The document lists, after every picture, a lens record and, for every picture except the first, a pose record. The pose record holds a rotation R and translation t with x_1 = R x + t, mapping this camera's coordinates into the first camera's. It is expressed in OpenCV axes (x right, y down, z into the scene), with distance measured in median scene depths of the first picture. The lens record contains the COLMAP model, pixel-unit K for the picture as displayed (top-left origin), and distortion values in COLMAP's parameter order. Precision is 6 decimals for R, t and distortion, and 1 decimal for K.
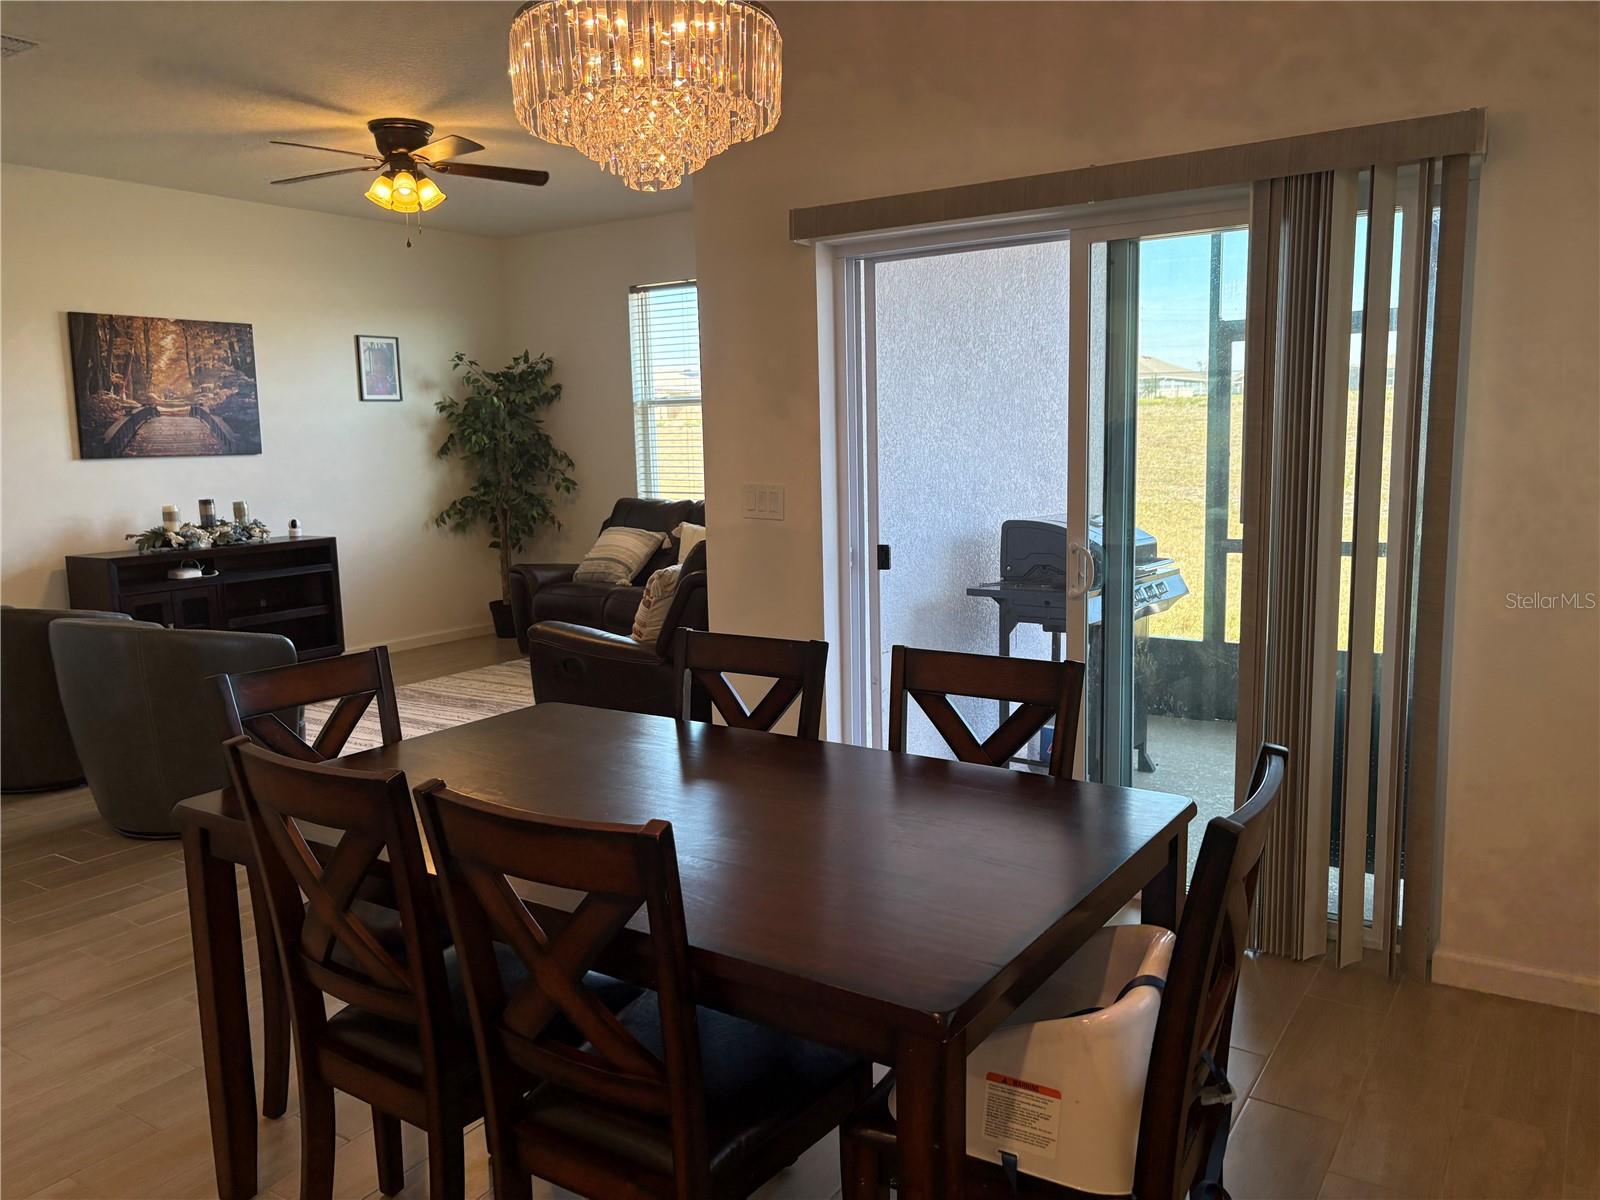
lens RADIAL K [[1208.4, 0, 796.8], [0, 1208.4, 617.5], [0, 0, 1]] dist [0.005856, 0.007931]
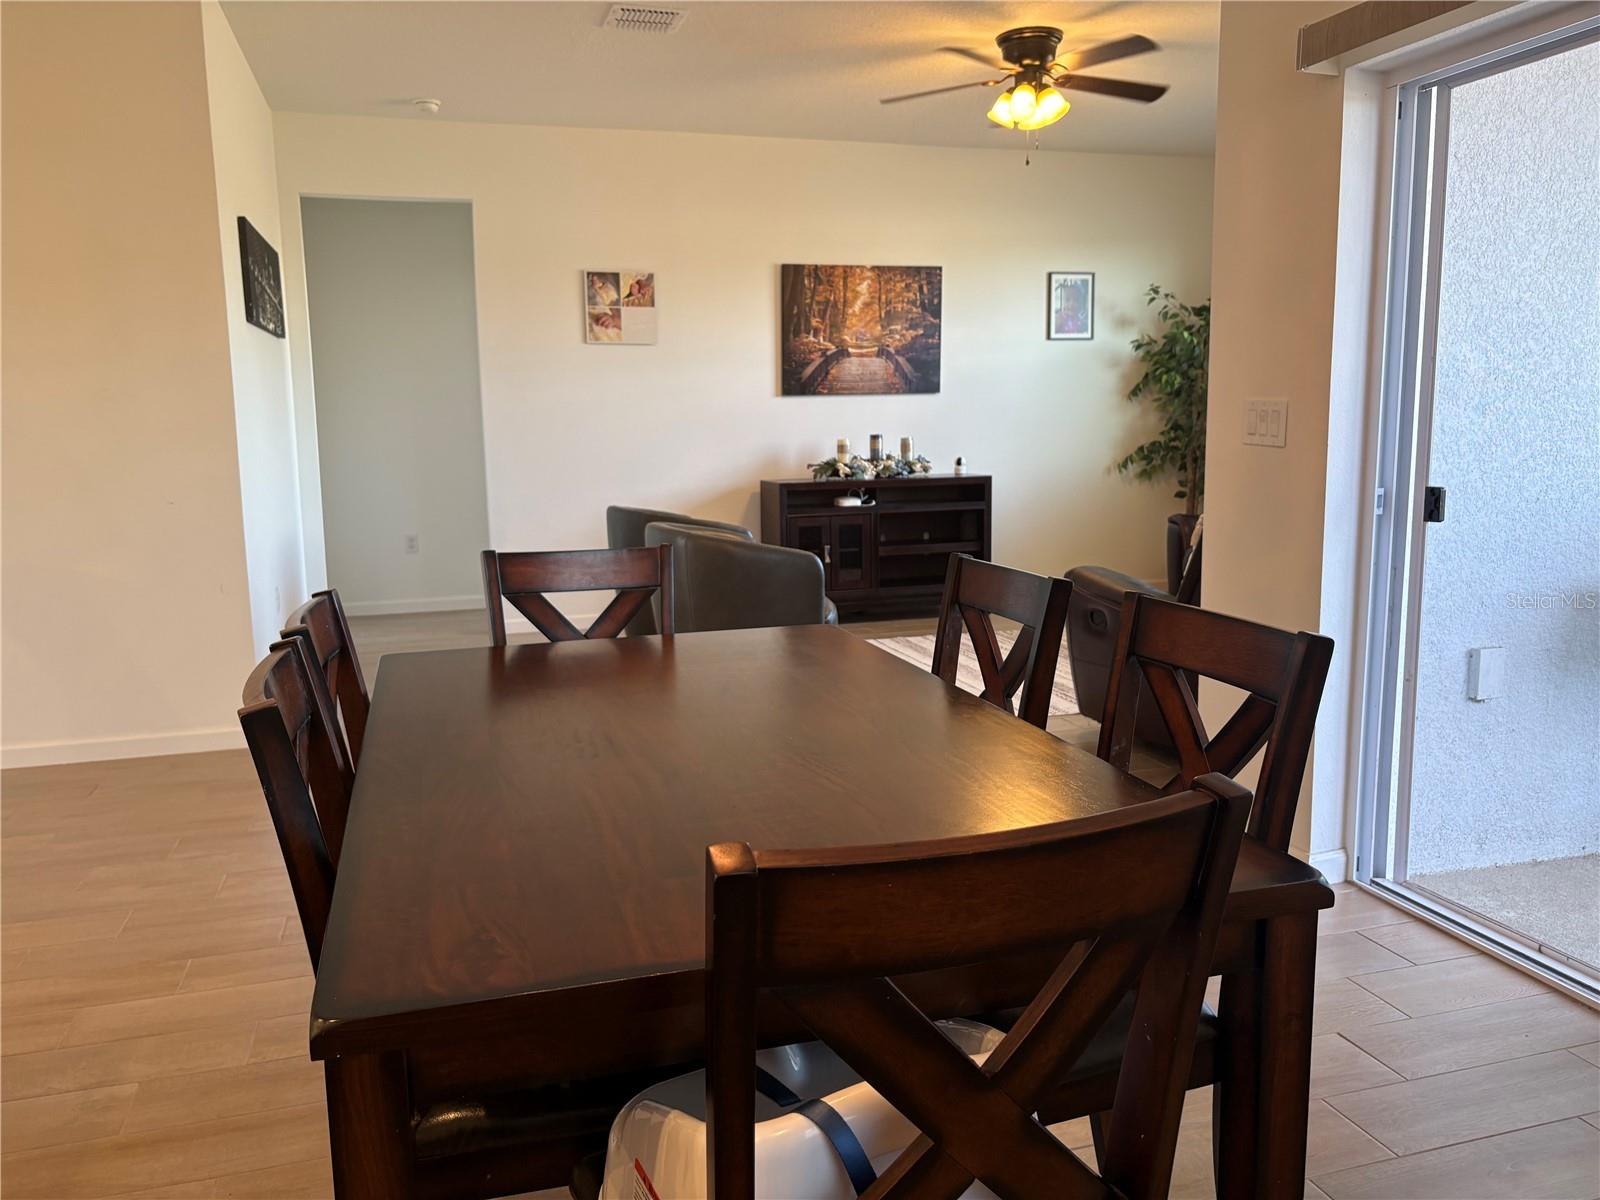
lens RADIAL K [[1223.7, 0, 793.7], [0, 1223.7, 594.2], [0, 0, 1]] dist [0.083416, -0.109529]
pose [[0.775705, 0.099725, -0.623167, 0.140307], [-0.094858, 0.994642, 0.041094, 0.005159], [0.623926, 0.027236, 0.781008, 0.111194]]
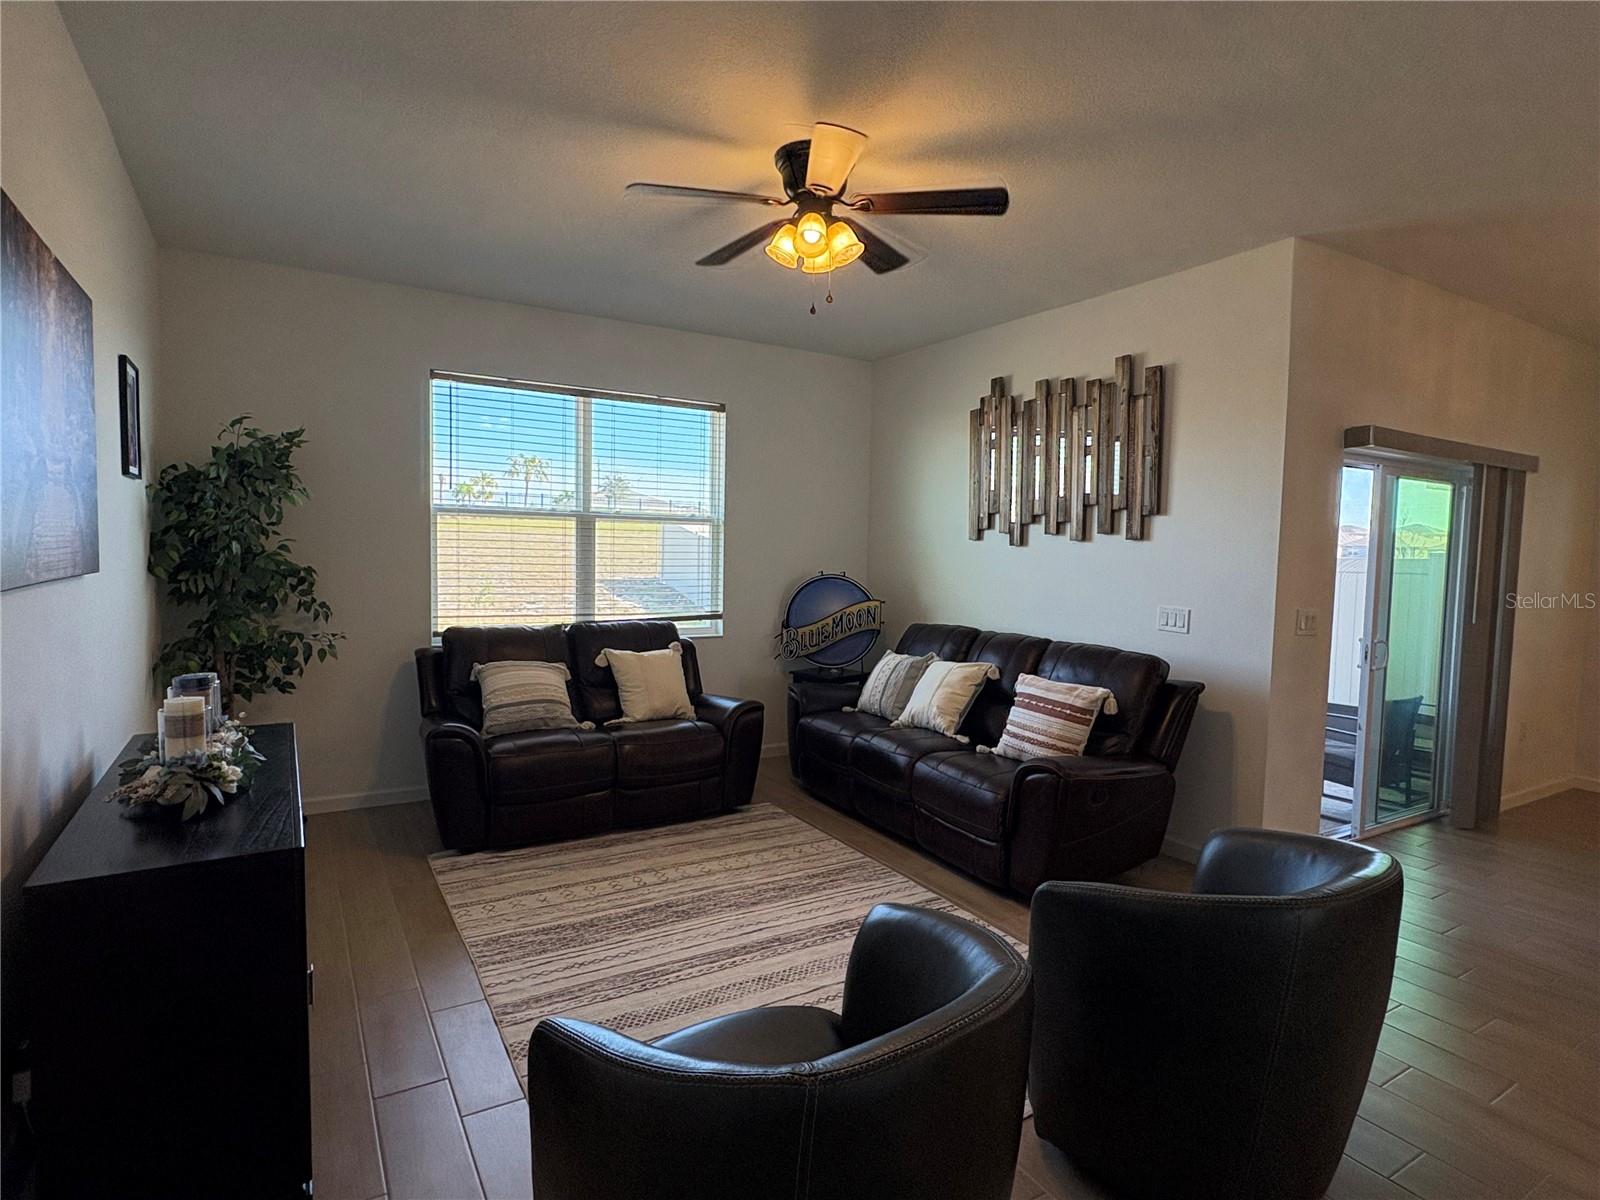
lens RADIAL K [[854.5, 0, 794.1], [0, 854.5, 601.6], [0, 0, 1]] dist [0.000372, -0.000381]
pose [[0.426256, -0.026370, 0.904218, -0.667821], [0.104495, 0.994319, -0.020262, -0.094943], [-0.898547, 0.103123, 0.426590, 0.653465]]
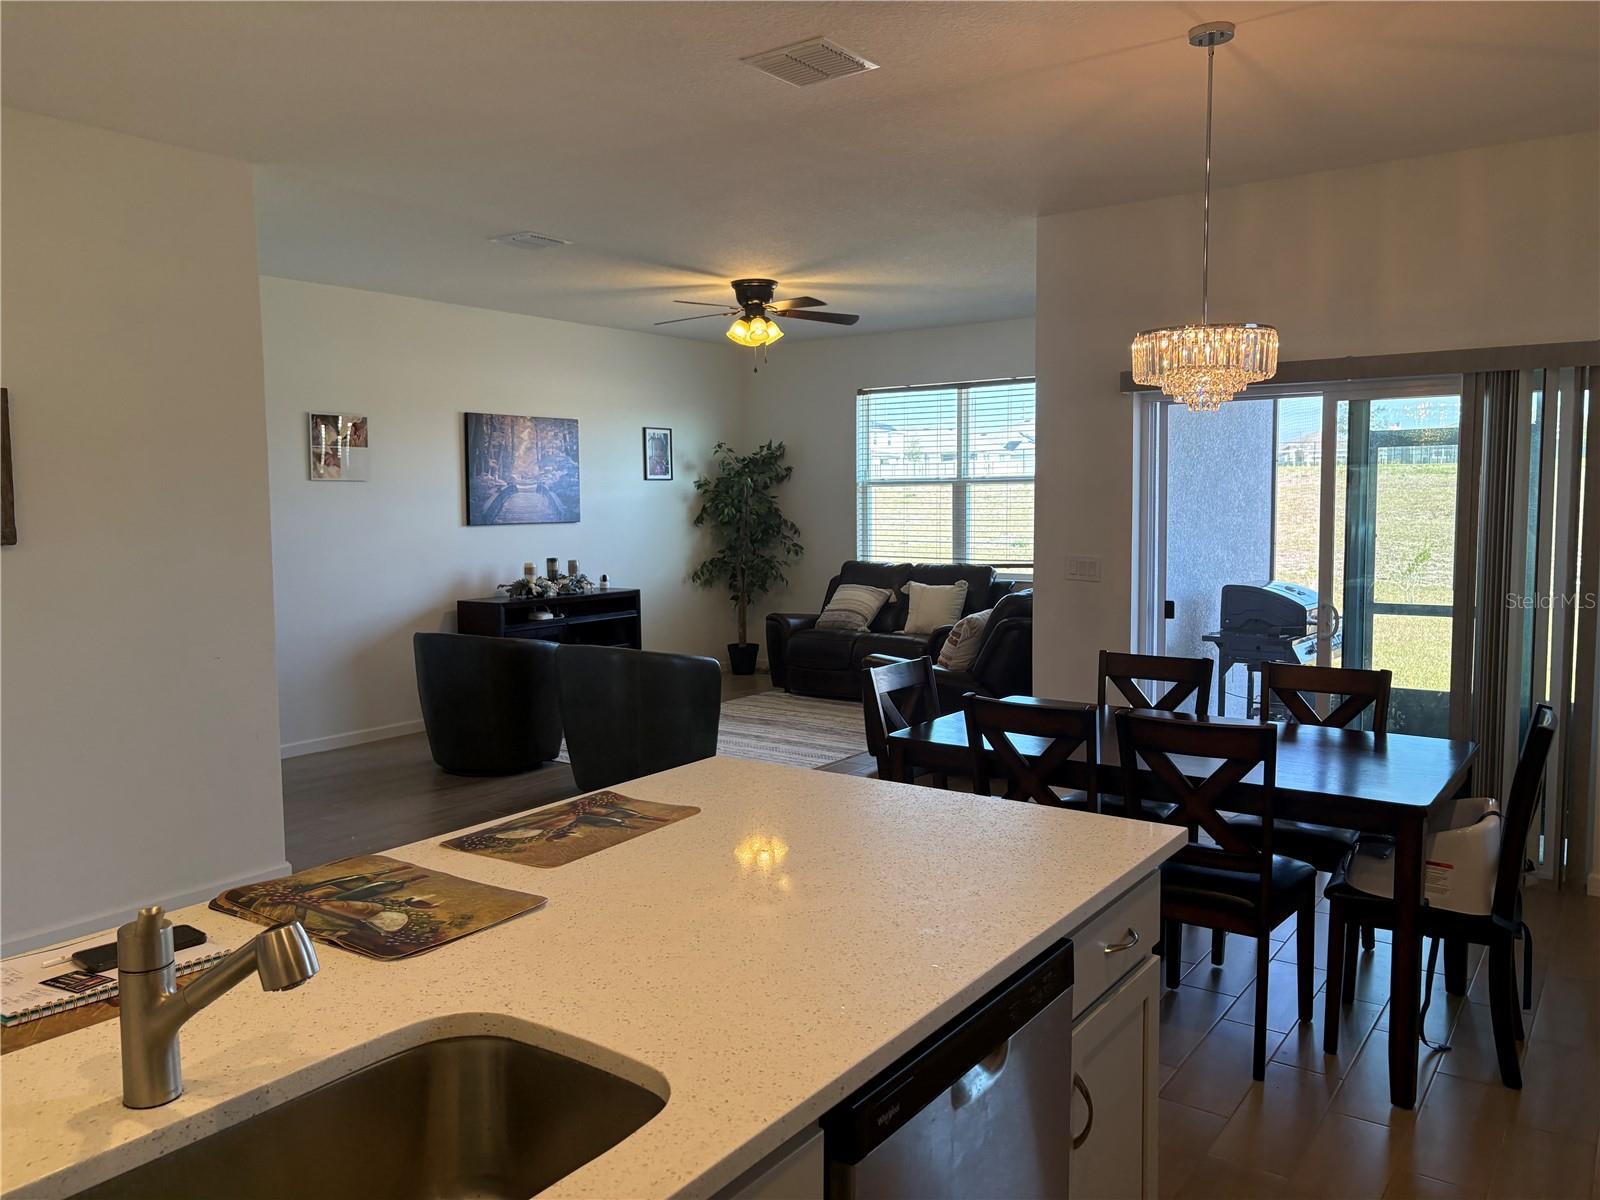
lens RADIAL K [[1200.8, 0, 802.9], [0, 1200.8, 600.4], [0, 0, 1]] dist [0.004794, -0.002870]
pose [[0.999426, 0.016758, -0.029437, -0.183171], [-0.018585, 0.997844, -0.062944, 0.020868], [0.028318, 0.063455, 0.997583, -0.240133]]
